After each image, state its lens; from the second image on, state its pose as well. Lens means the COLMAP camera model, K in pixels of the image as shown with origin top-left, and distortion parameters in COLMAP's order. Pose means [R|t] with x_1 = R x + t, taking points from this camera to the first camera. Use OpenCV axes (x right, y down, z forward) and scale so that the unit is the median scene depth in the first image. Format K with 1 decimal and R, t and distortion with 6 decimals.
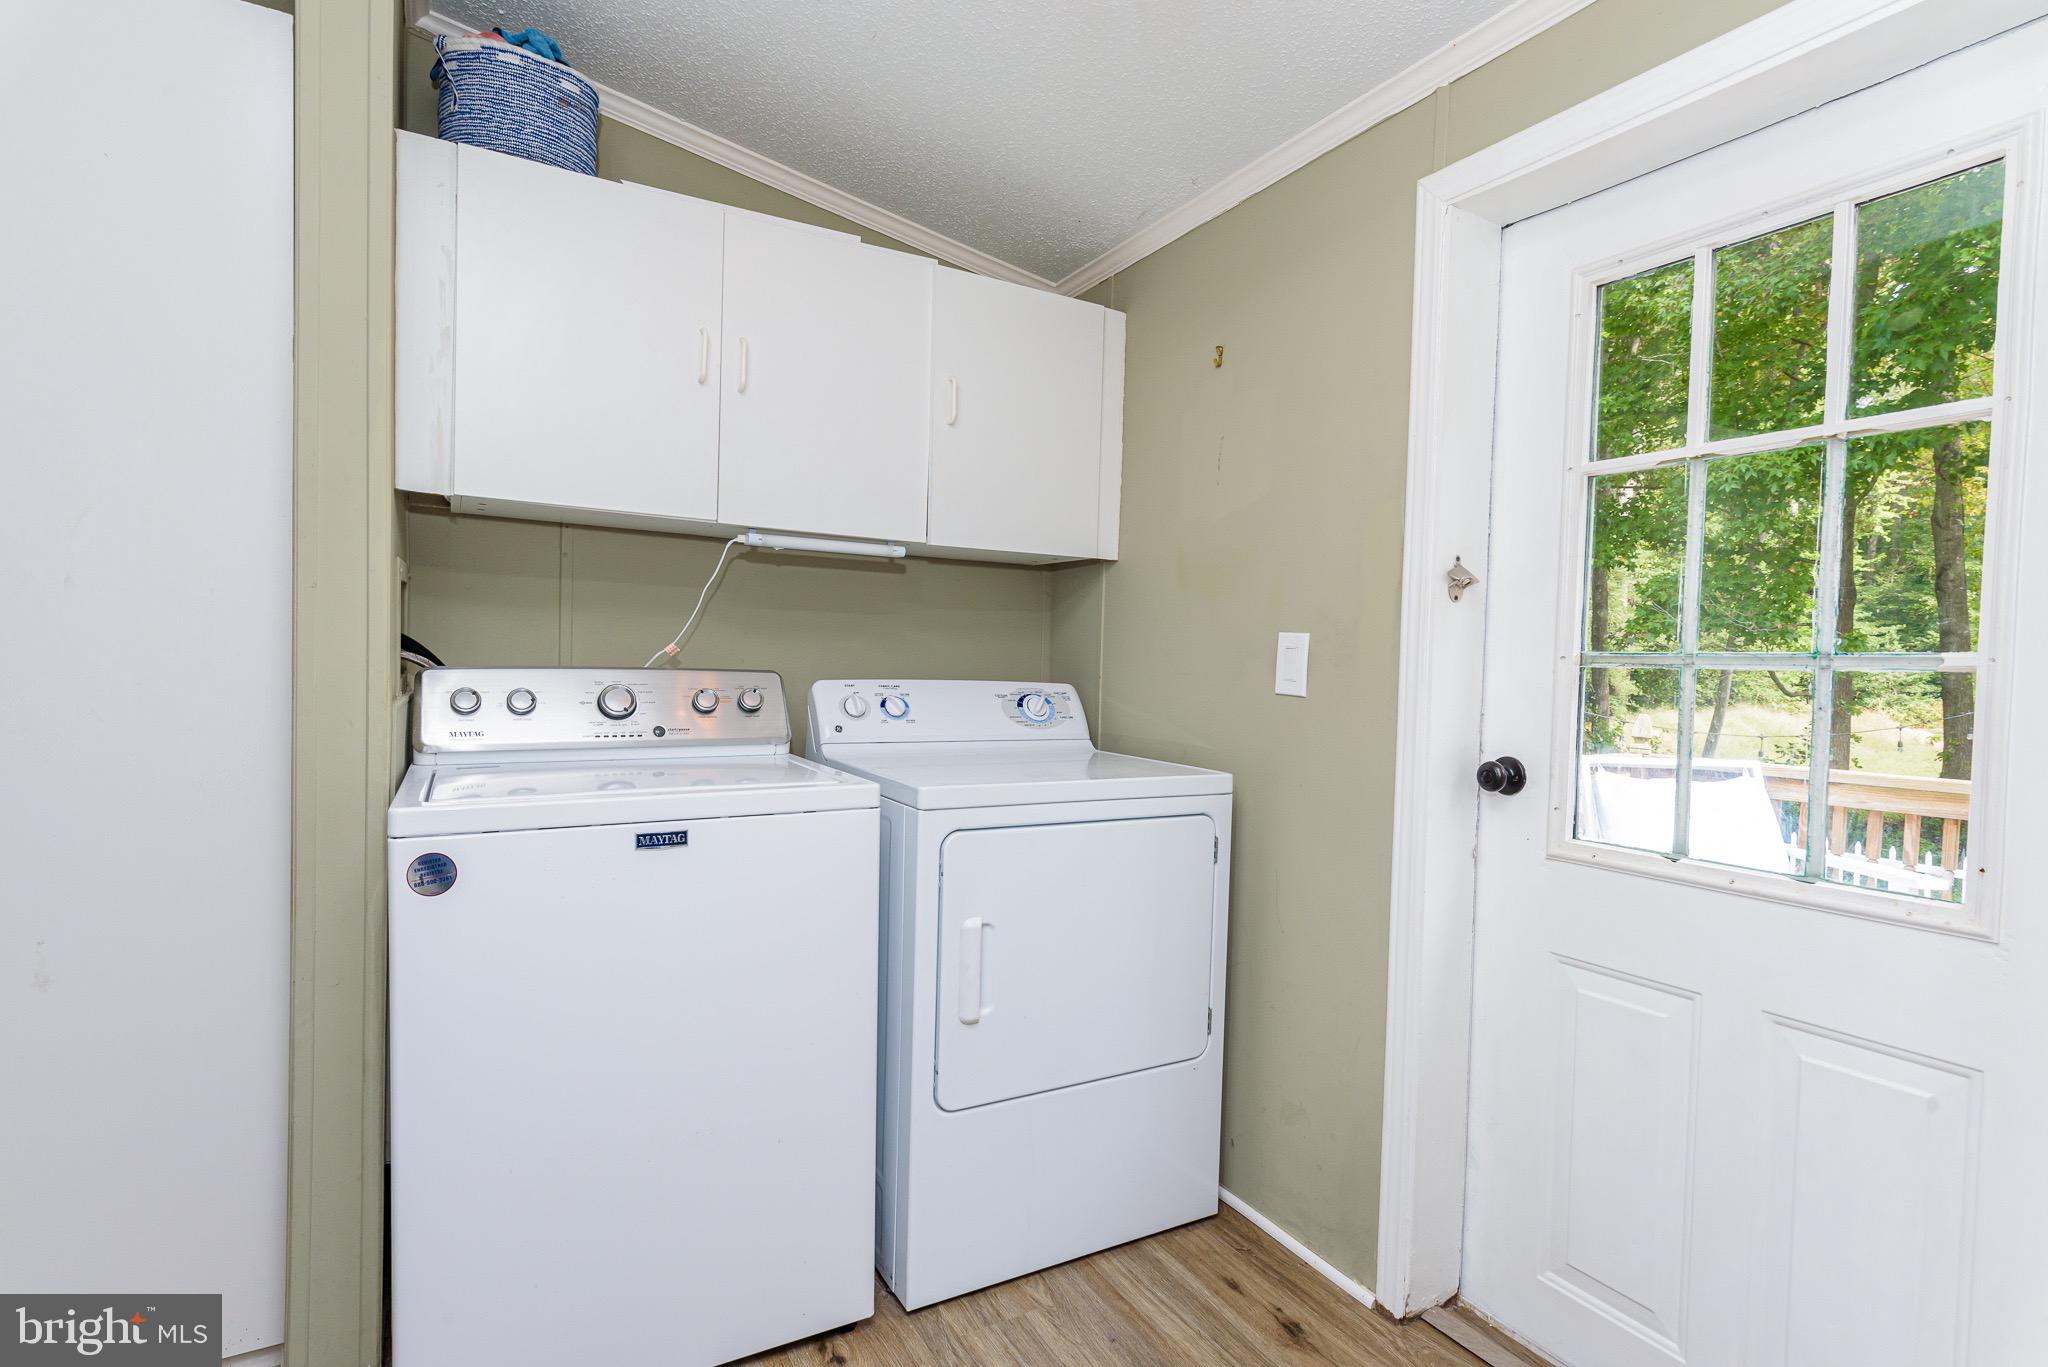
lens RADIAL K [[1009.7, 0, 1023.6], [0, 1009.7, 686.0], [0, 0, 1]] dist [0.003858, -0.001674]
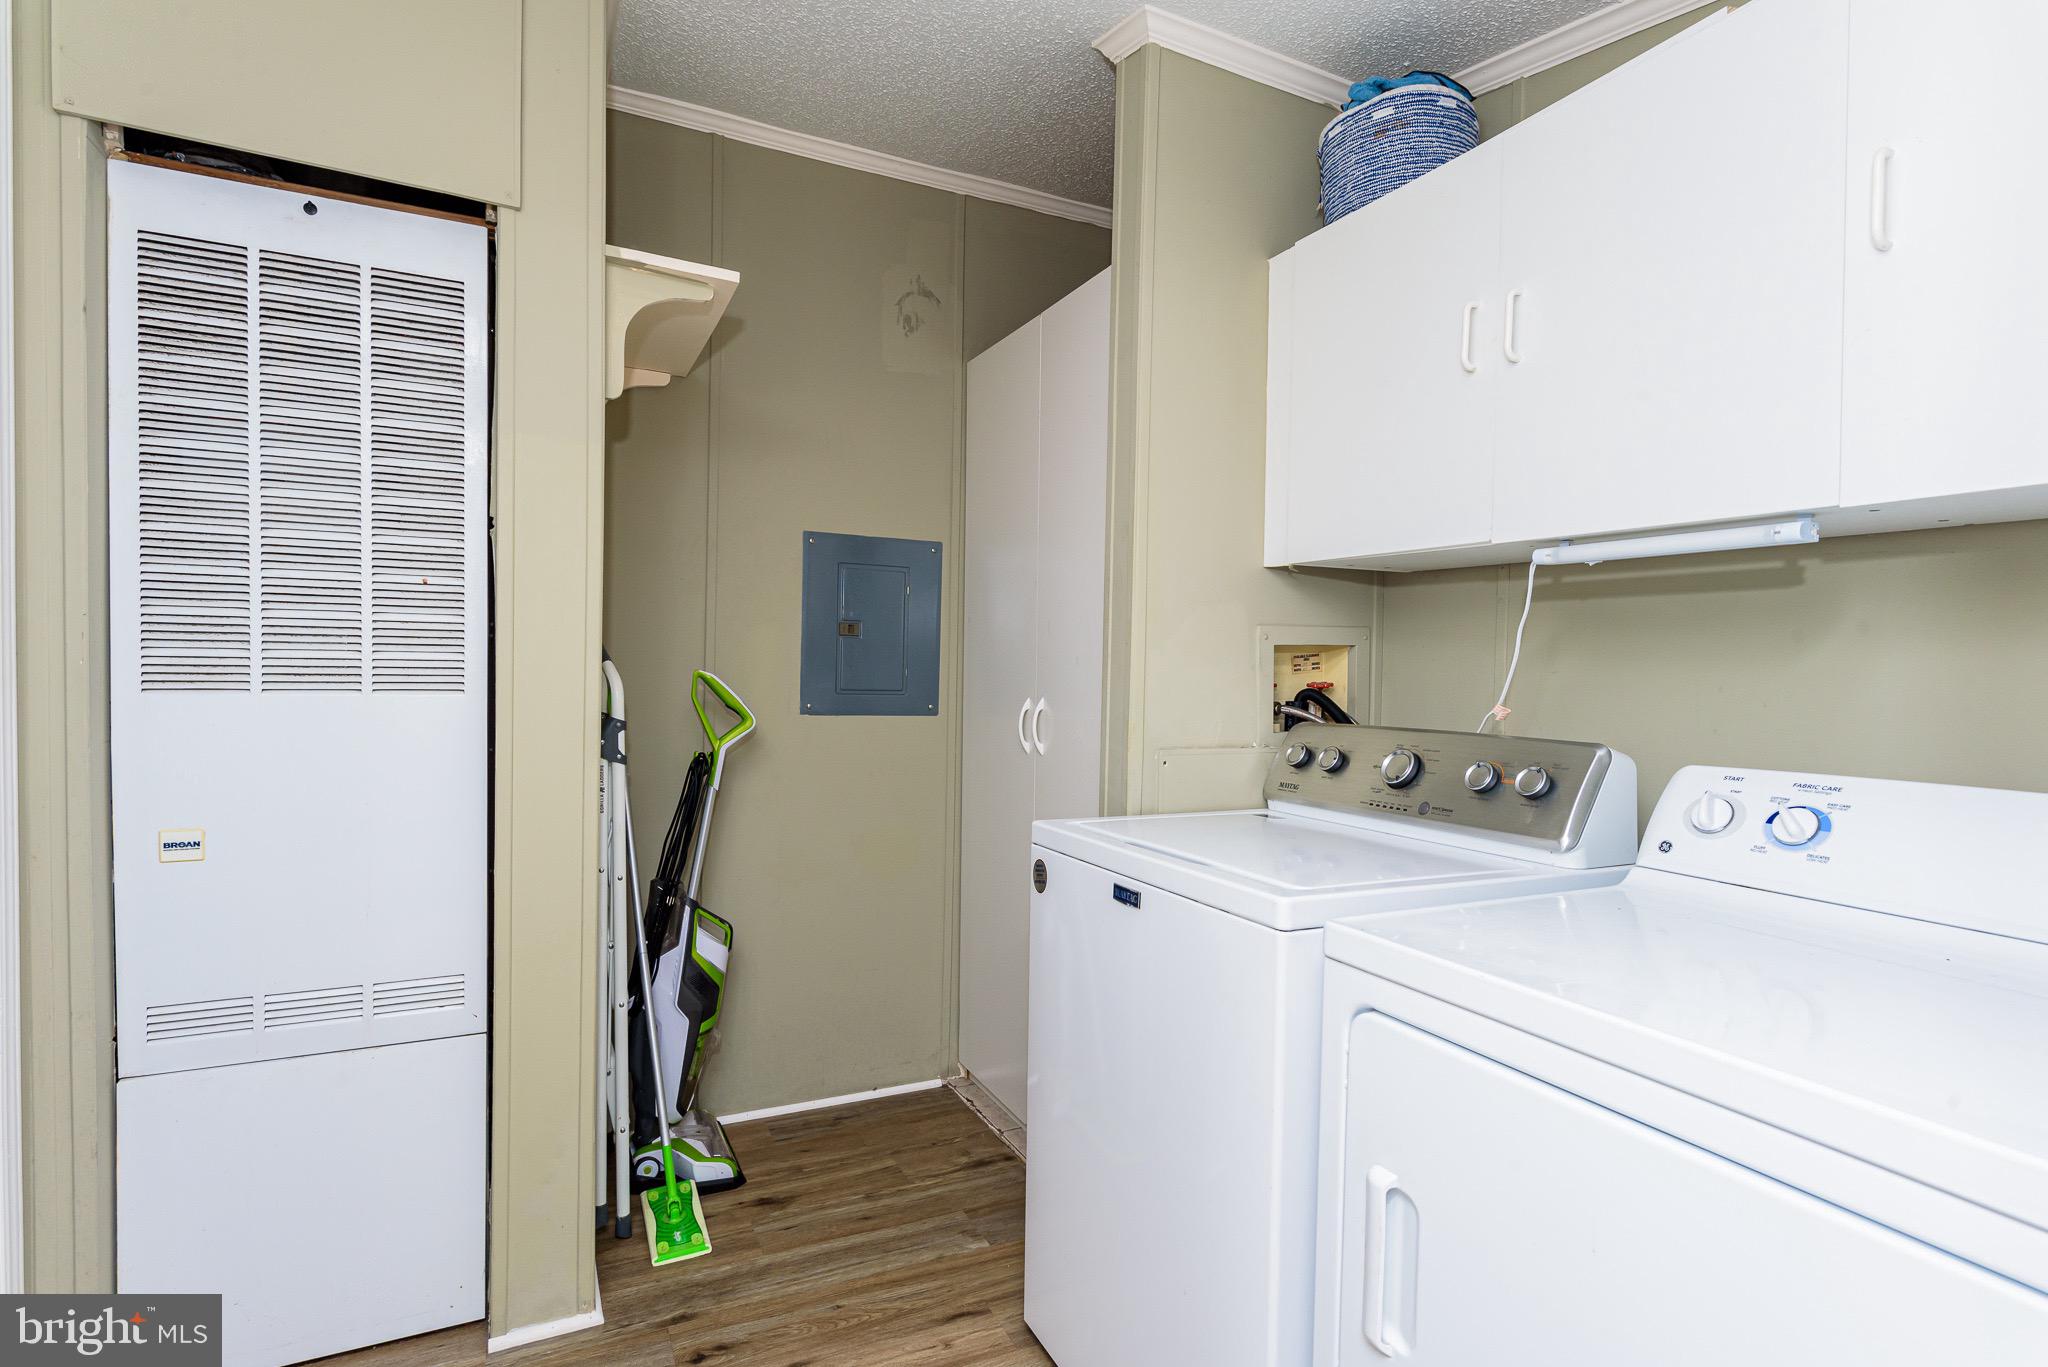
lens RADIAL K [[1009.7, 0, 1025.3], [0, 1009.7, 687.5], [0, 0, 1]] dist [0.003858, -0.001674]
pose [[-0.063049, -0.007827, -0.997980, 0.476617], [-0.048429, 0.998815, -0.004774, -0.032934], [0.996835, 0.048030, -0.063354, 0.700060]]
